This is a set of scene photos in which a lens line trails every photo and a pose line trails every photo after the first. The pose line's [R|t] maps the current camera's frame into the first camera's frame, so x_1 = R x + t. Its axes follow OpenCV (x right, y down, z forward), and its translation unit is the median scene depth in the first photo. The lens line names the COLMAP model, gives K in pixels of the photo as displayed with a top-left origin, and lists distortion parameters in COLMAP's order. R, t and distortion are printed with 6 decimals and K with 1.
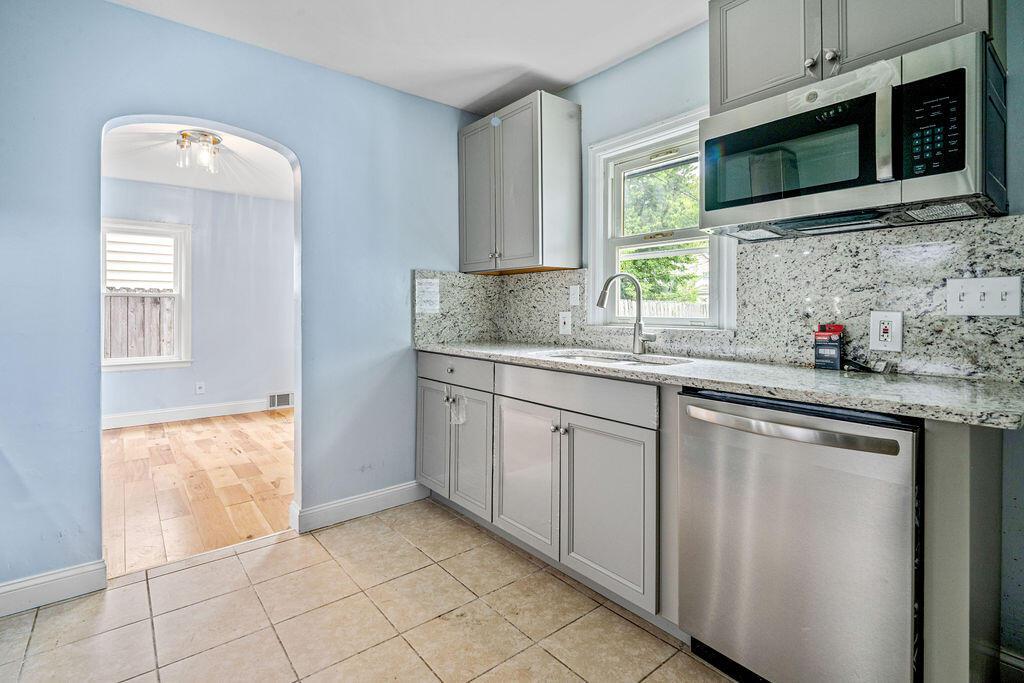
lens RADIAL K [[482.5, 0, 504.6], [0, 482.5, 309.6], [0, 0, 1]] dist [-0.012127, -0.000579]
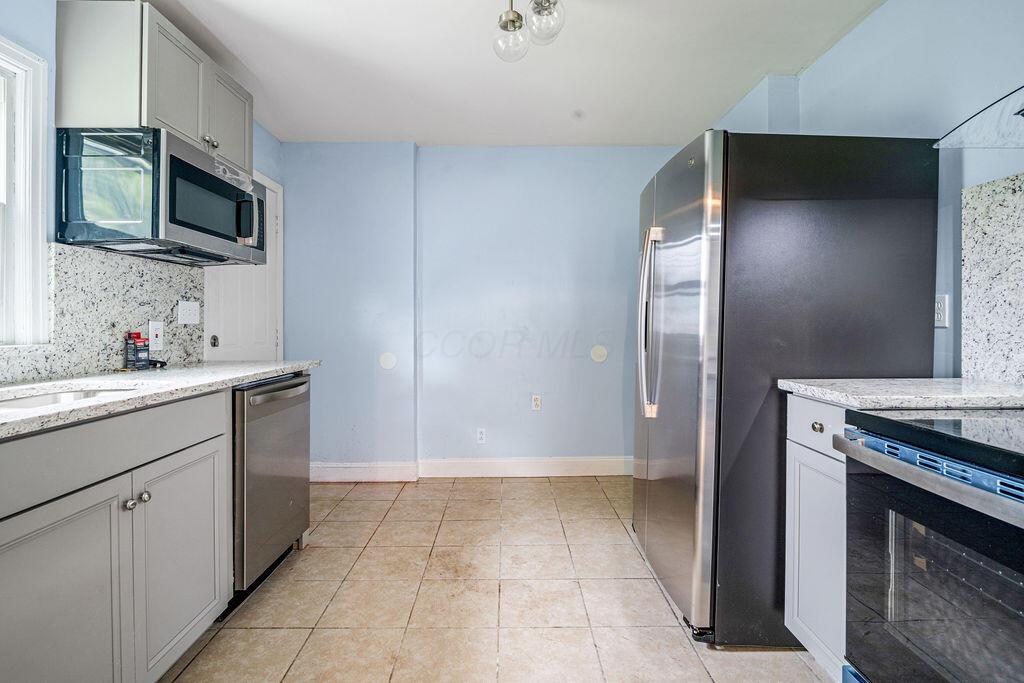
lens RADIAL K [[482.5, 0, 512.4], [0, 482.5, 333.3], [0, 0, 1]] dist [-0.012127, -0.000579]
pose [[-0.782396, -0.011862, 0.622669, -0.782174], [0.000864, 0.999797, 0.020133, 0.010064], [-0.622781, 0.016290, -0.782226, 1.340370]]
